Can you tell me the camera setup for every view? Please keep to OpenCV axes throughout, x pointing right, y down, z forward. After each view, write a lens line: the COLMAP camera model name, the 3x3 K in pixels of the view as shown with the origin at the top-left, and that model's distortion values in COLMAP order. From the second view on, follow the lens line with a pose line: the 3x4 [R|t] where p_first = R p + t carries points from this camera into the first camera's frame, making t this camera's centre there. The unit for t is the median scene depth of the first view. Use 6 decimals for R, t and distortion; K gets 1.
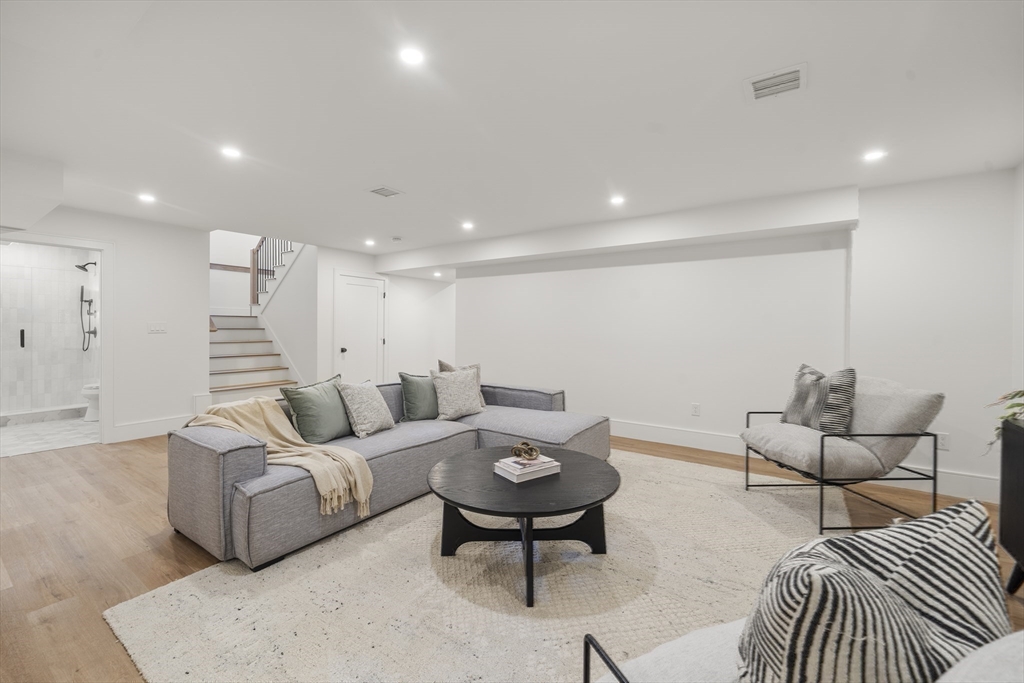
lens RADIAL K [[407.0, 0, 507.3], [0, 407.0, 327.4], [0, 0, 1]] dist [-0.000925, -0.000011]
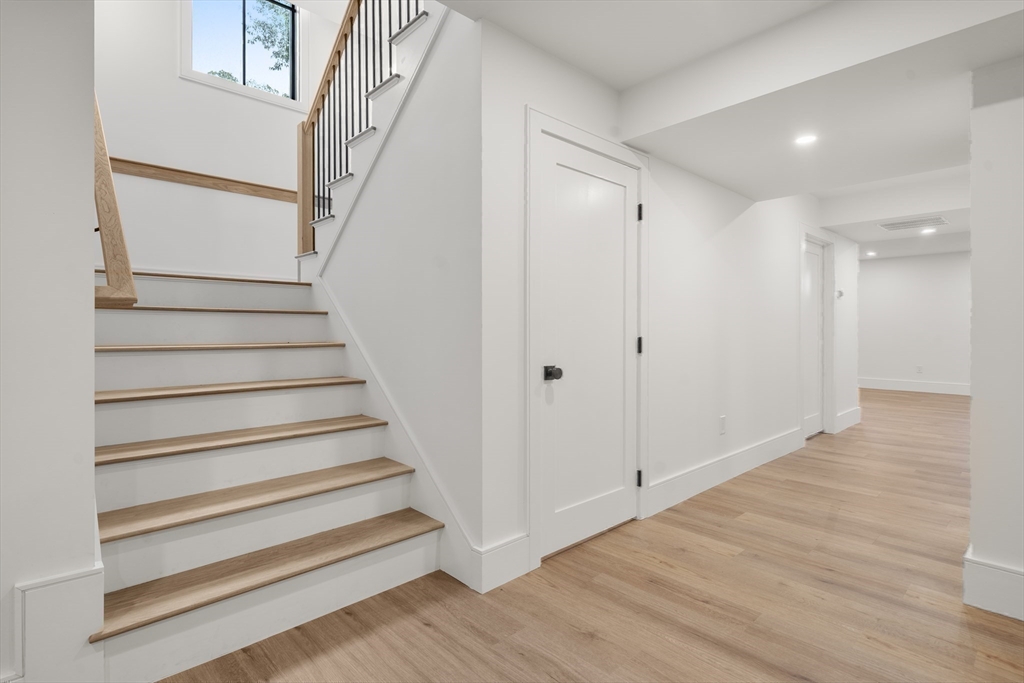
lens RADIAL K [[501.4, 0, 513.1], [0, 501.4, 329.0], [0, 0, 1]] dist [0.000358, -0.000028]
pose [[0.976630, -0.005140, -0.214866, -0.315073], [0.006245, 0.999971, 0.004464, 0.018273], [0.214837, -0.005701, 0.976633, 0.560131]]
